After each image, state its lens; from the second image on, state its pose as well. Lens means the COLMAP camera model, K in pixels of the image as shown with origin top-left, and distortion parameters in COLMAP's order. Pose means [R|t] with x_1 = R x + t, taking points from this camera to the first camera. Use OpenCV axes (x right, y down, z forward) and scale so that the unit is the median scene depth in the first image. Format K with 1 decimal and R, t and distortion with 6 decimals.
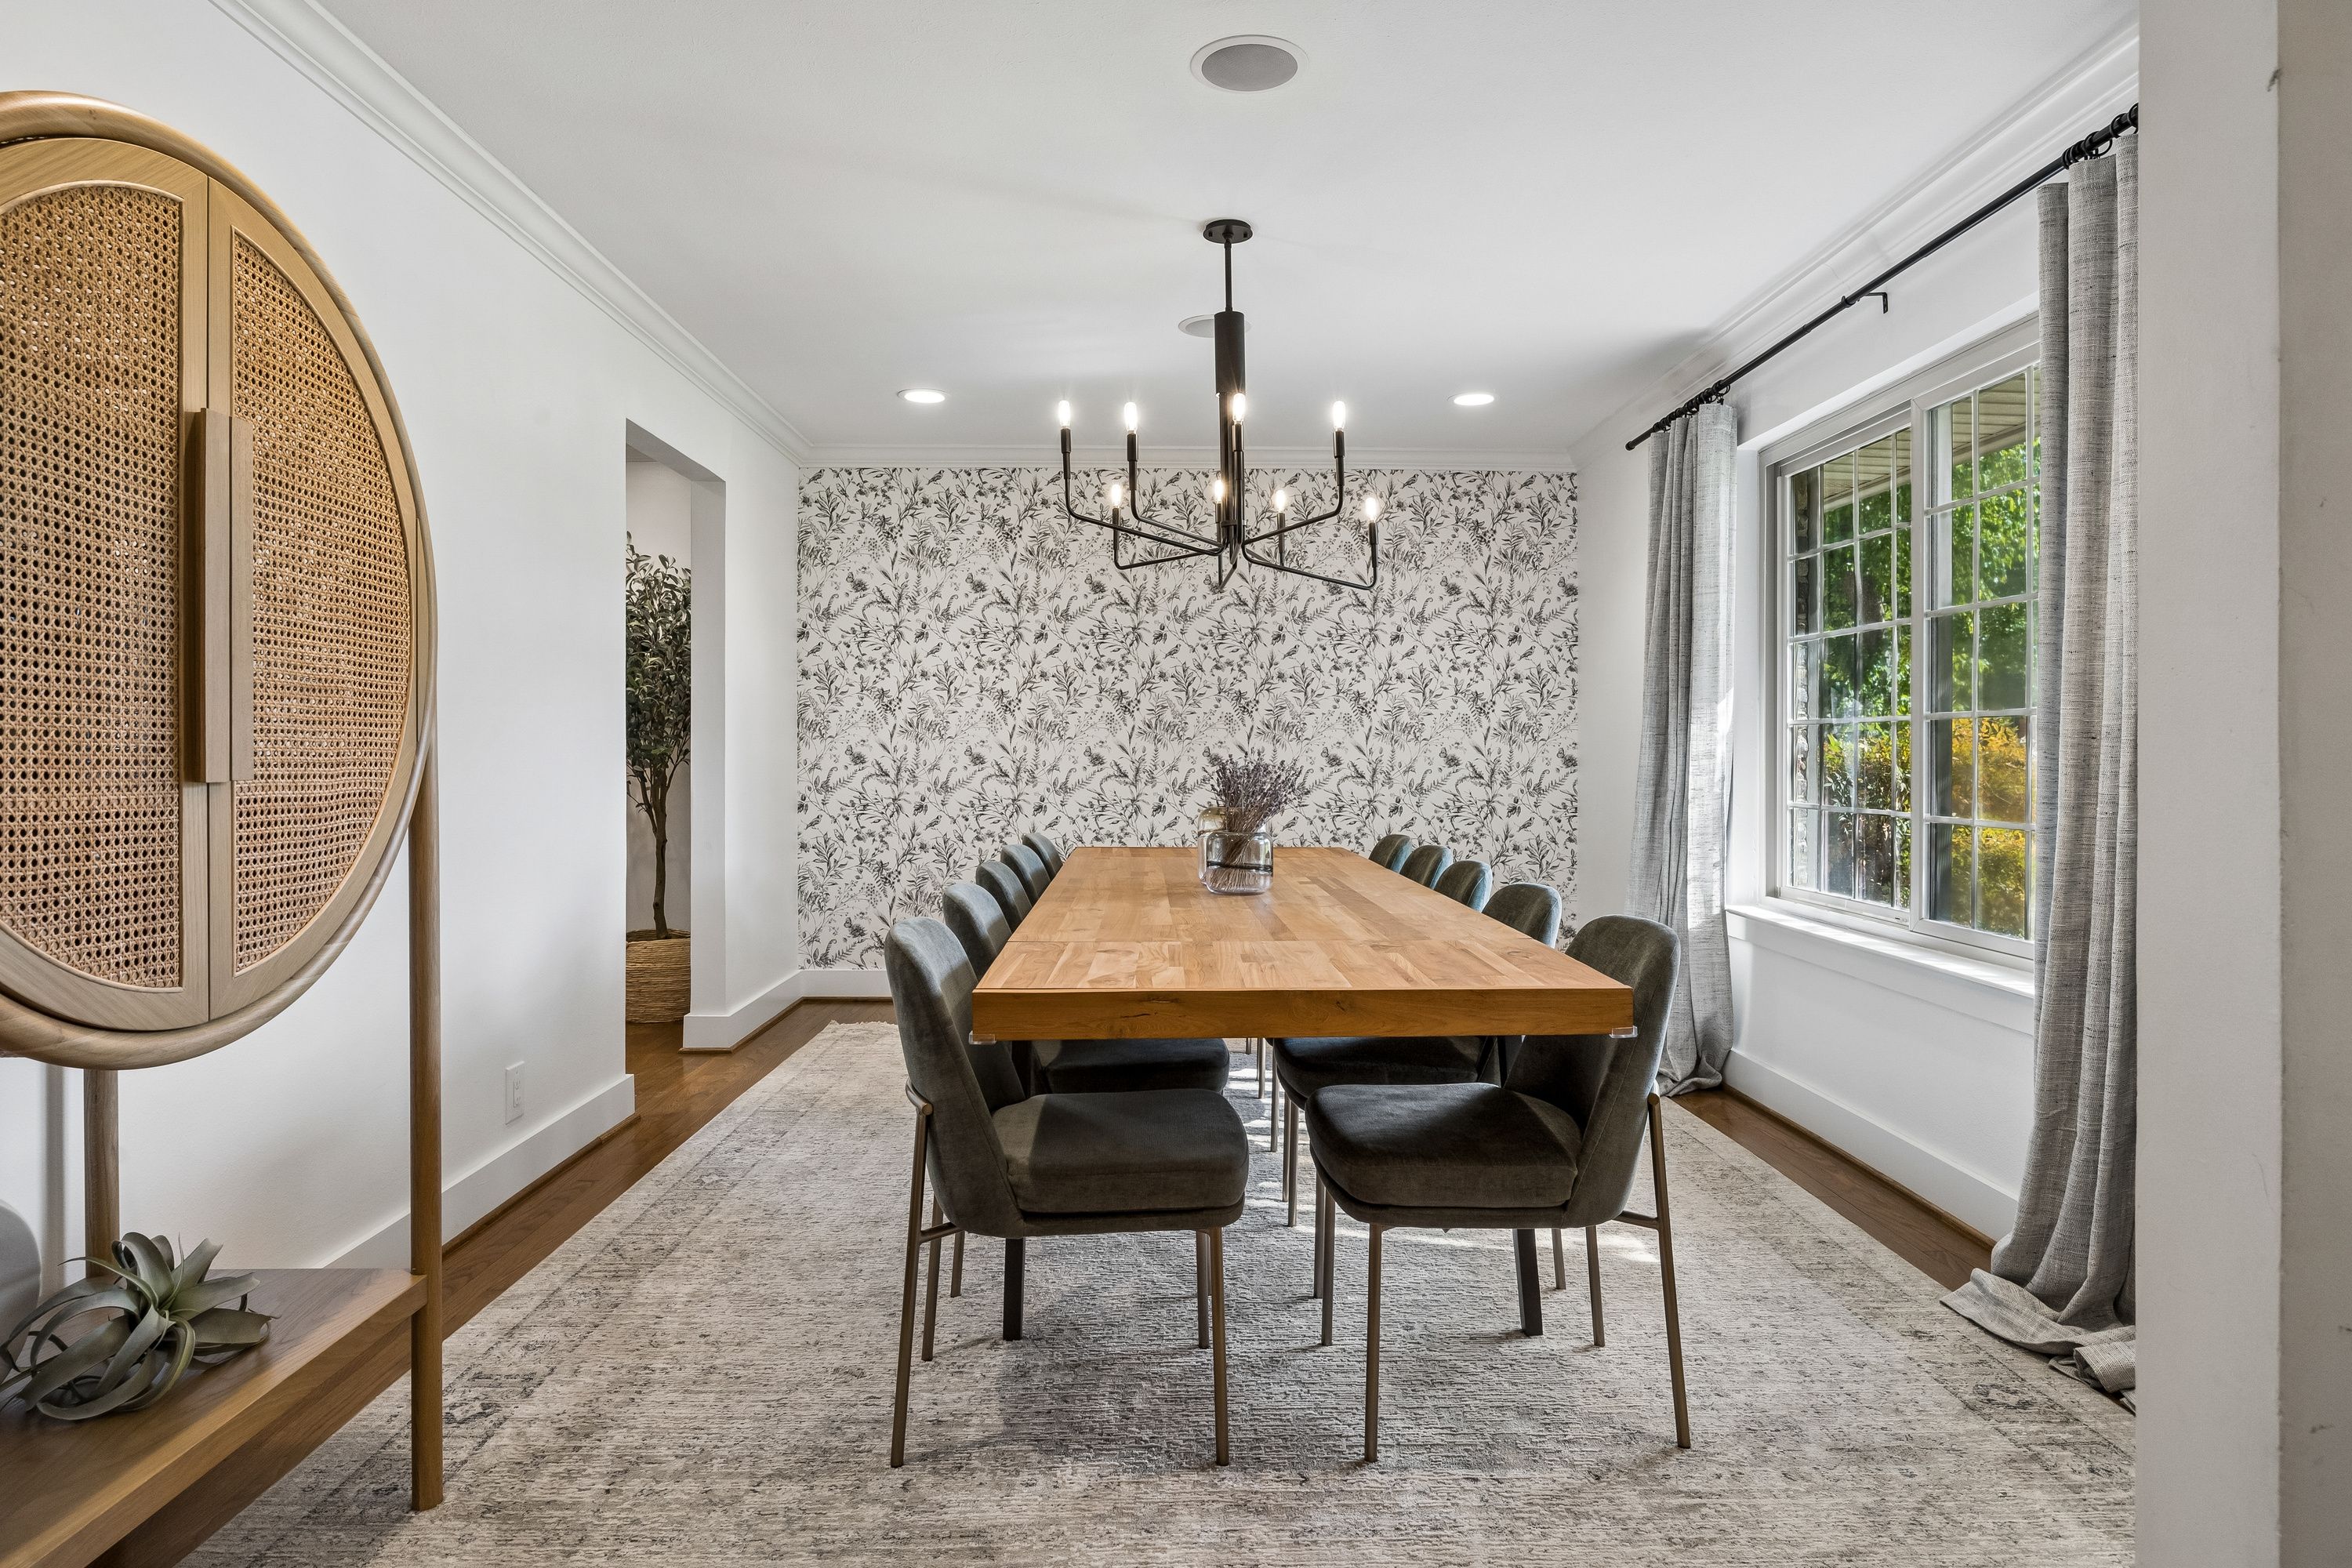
lens RADIAL K [[1368.6, 0, 1206.5], [0, 1368.6, 750.7], [0, 0, 1]] dist [-0.007446, -0.000408]
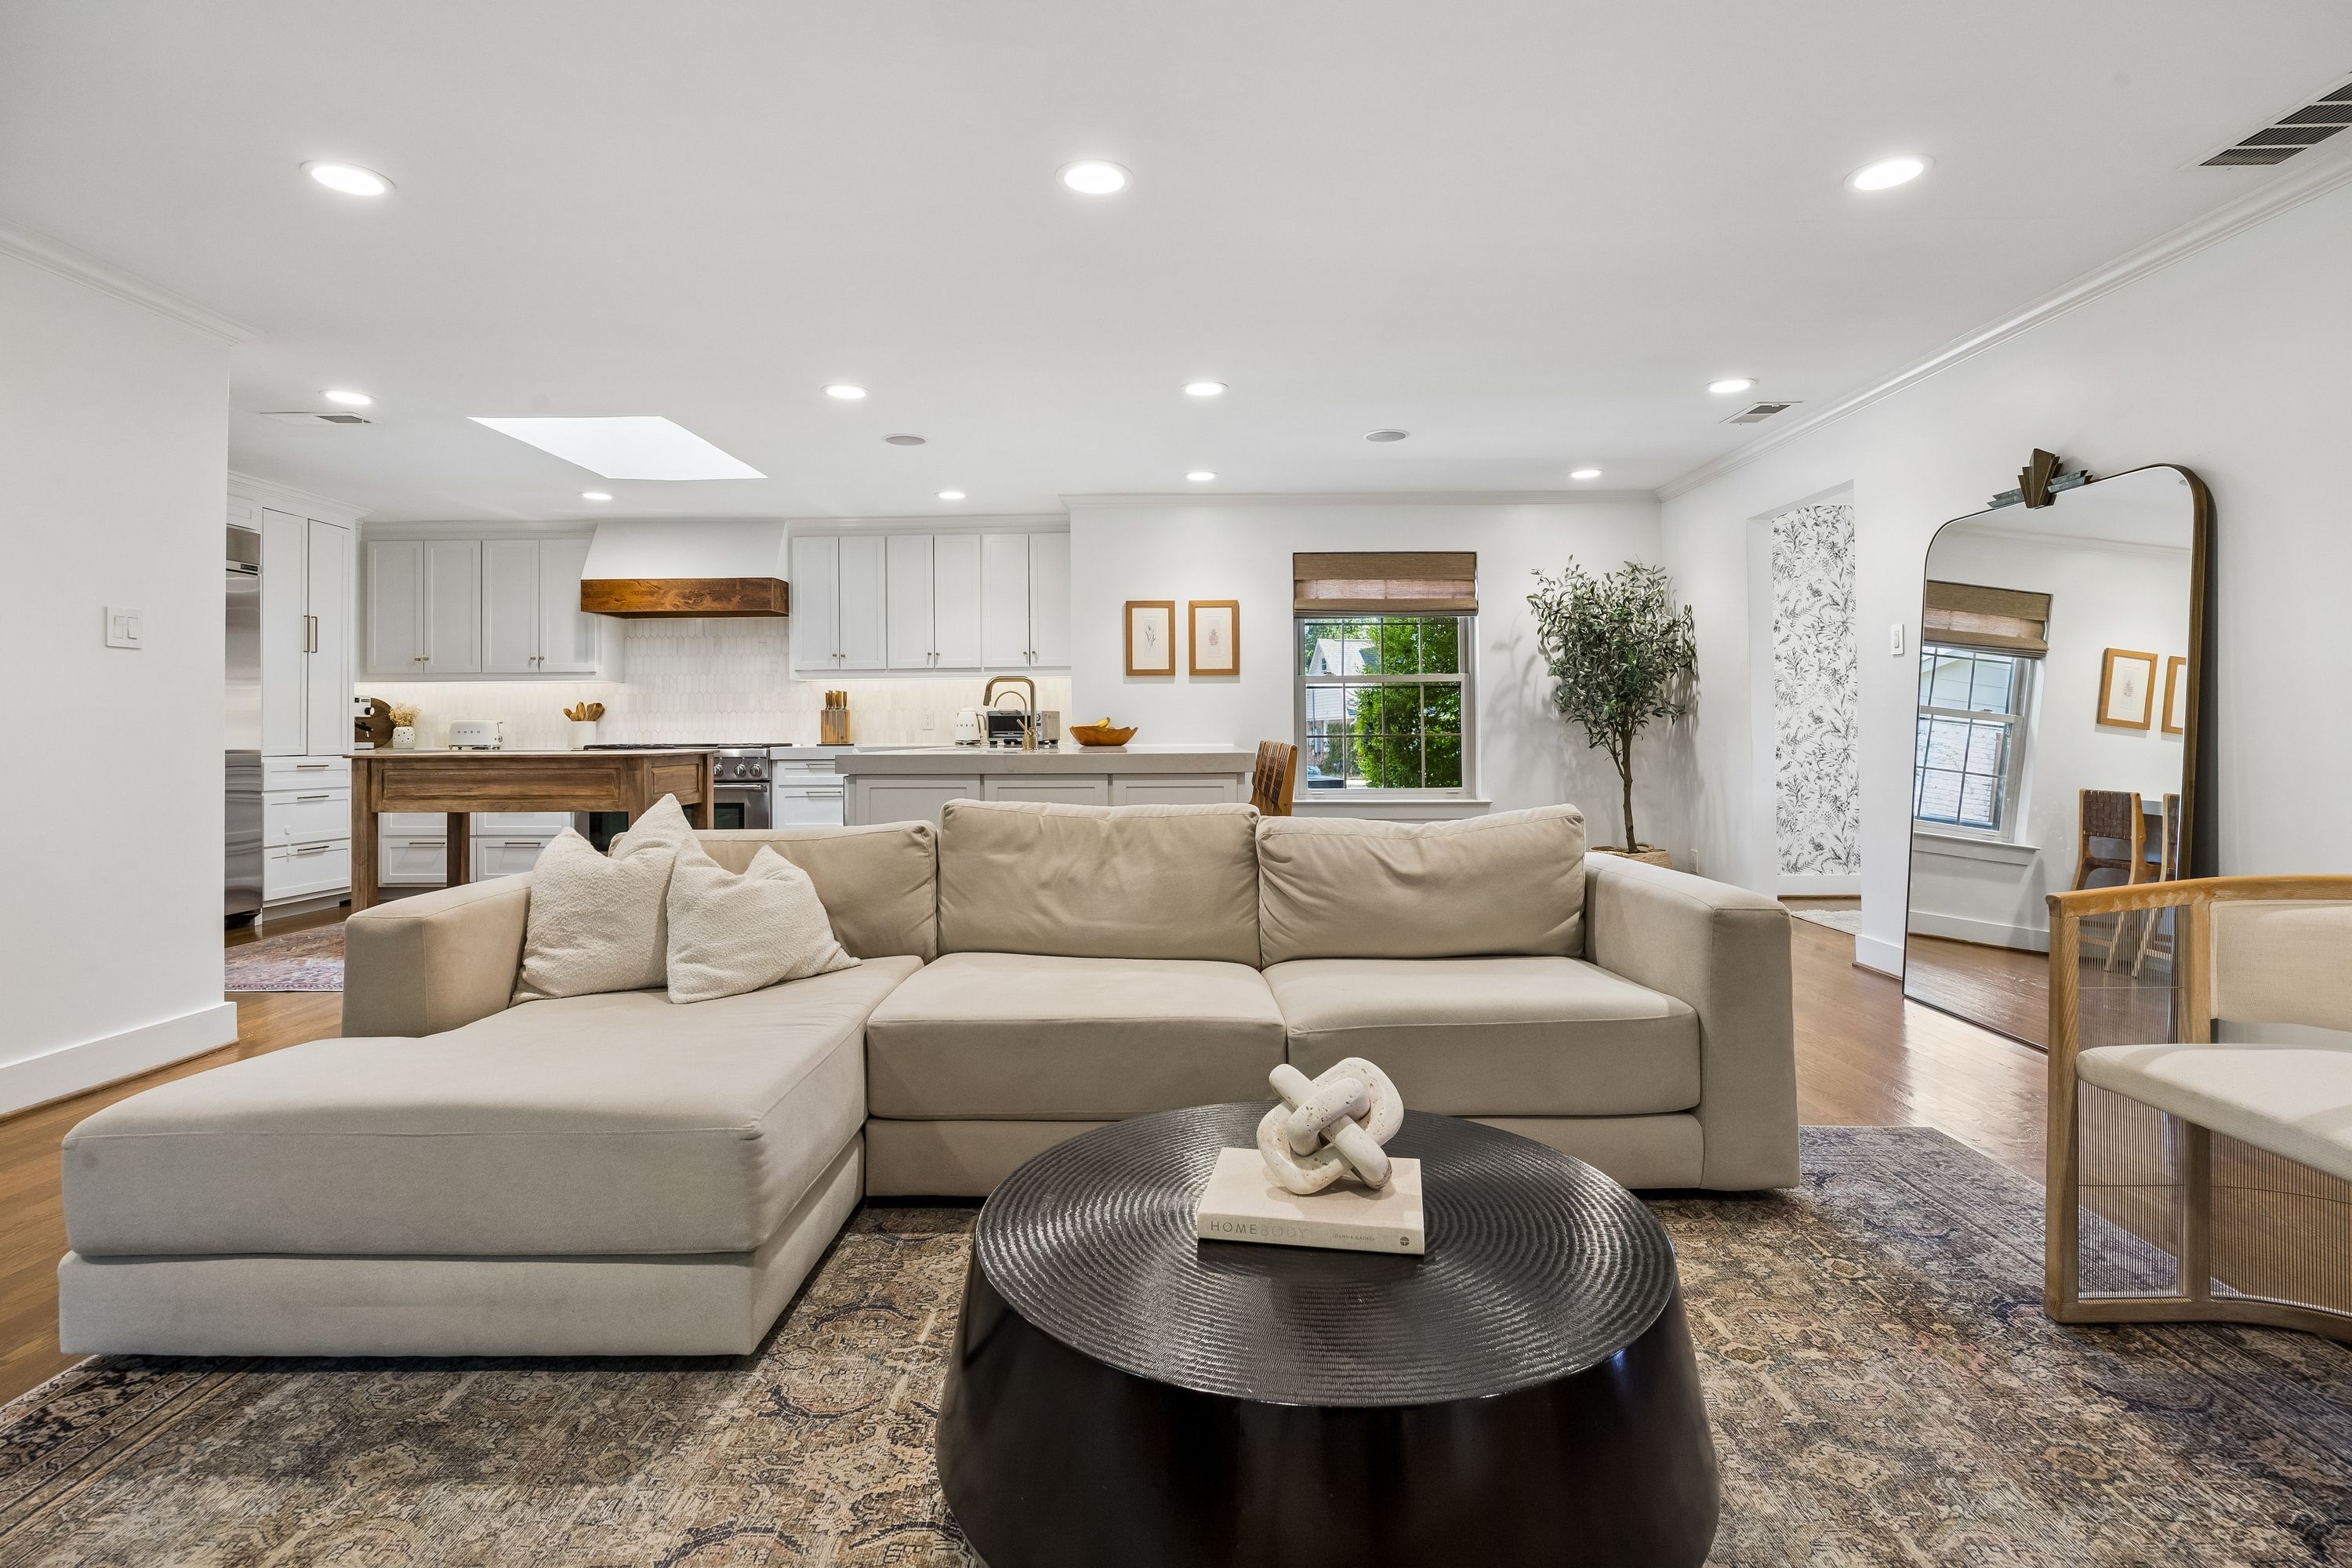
lens RADIAL K [[1156.1, 0, 1190.1], [0, 1156.1, 717.0], [0, 0, 1]] dist [-0.015715, 0.004395]
pose [[0.999196, -0.010866, -0.038593, -0.834545], [0.010490, 0.999896, -0.009928, 0.008109], [0.038697, 0.009516, 0.999206, -0.167807]]
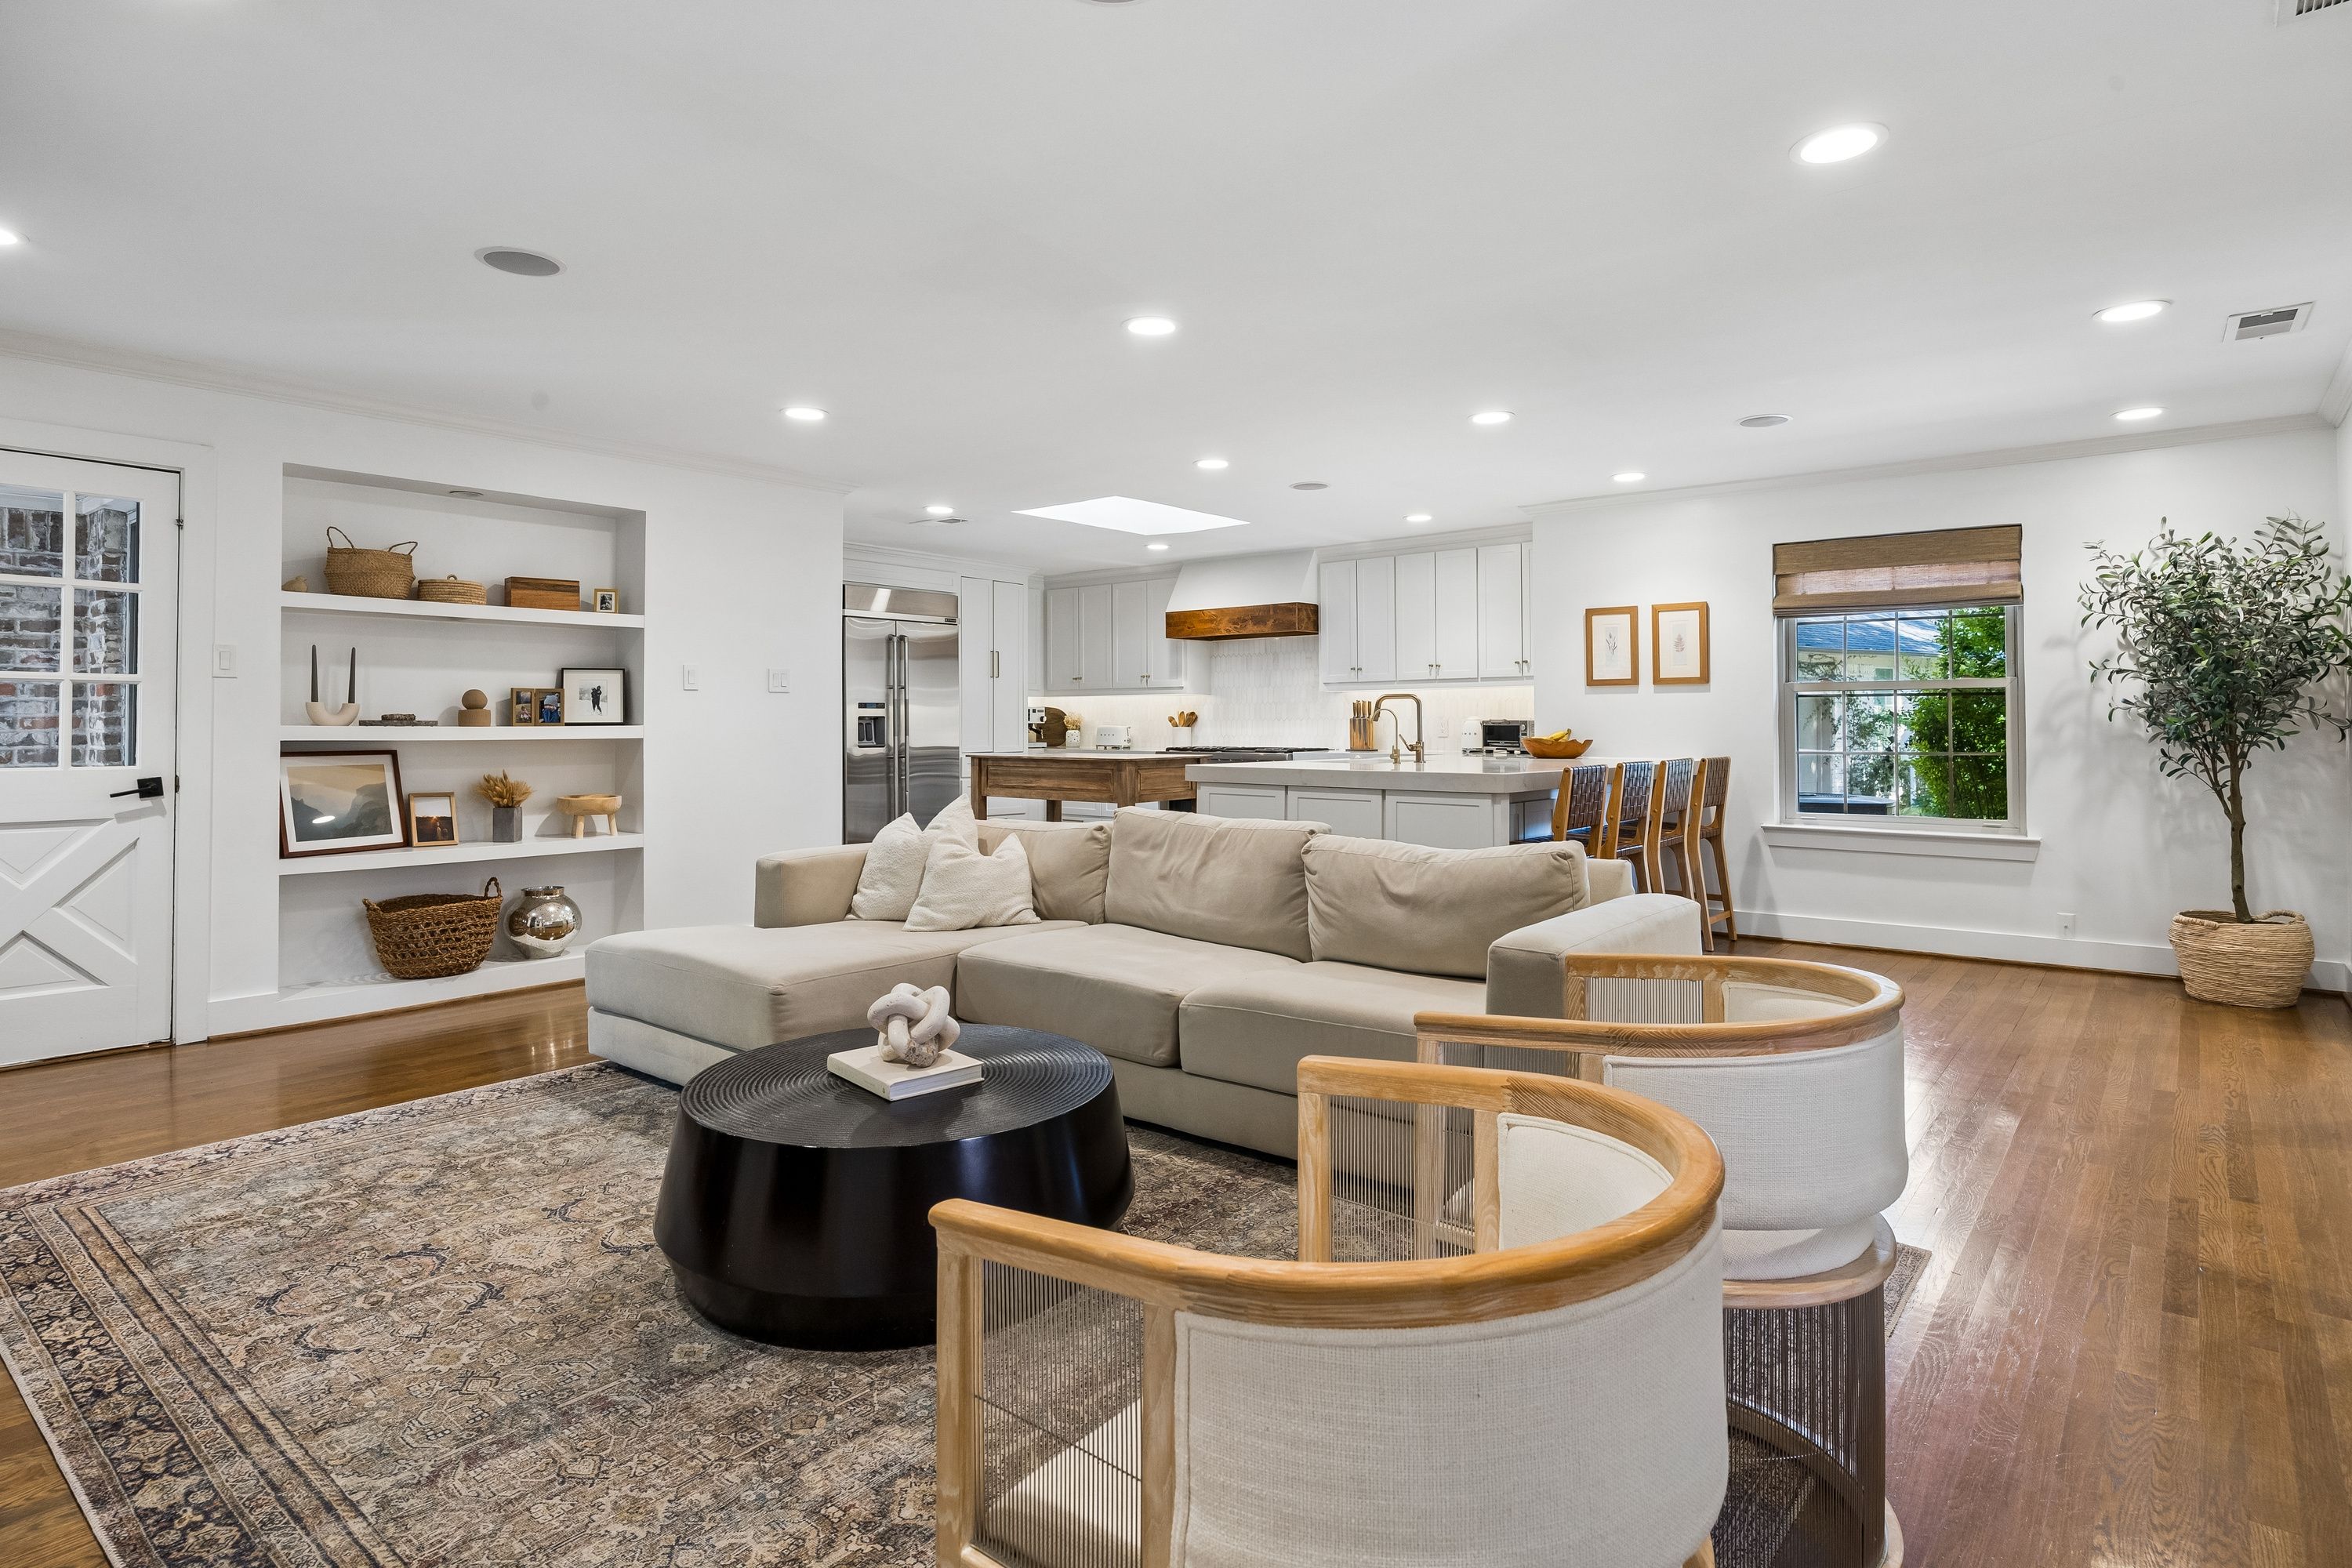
lens RADIAL K [[1244.0, 0, 1190.0], [0, 1244.0, 708.5], [0, 0, 1]] dist [-0.002555, -0.003361]
pose [[0.756580, -0.012566, -0.653780, -0.450471], [0.005019, 0.999897, -0.013411, -0.008935], [0.653882, 0.006865, 0.756566, -0.179537]]
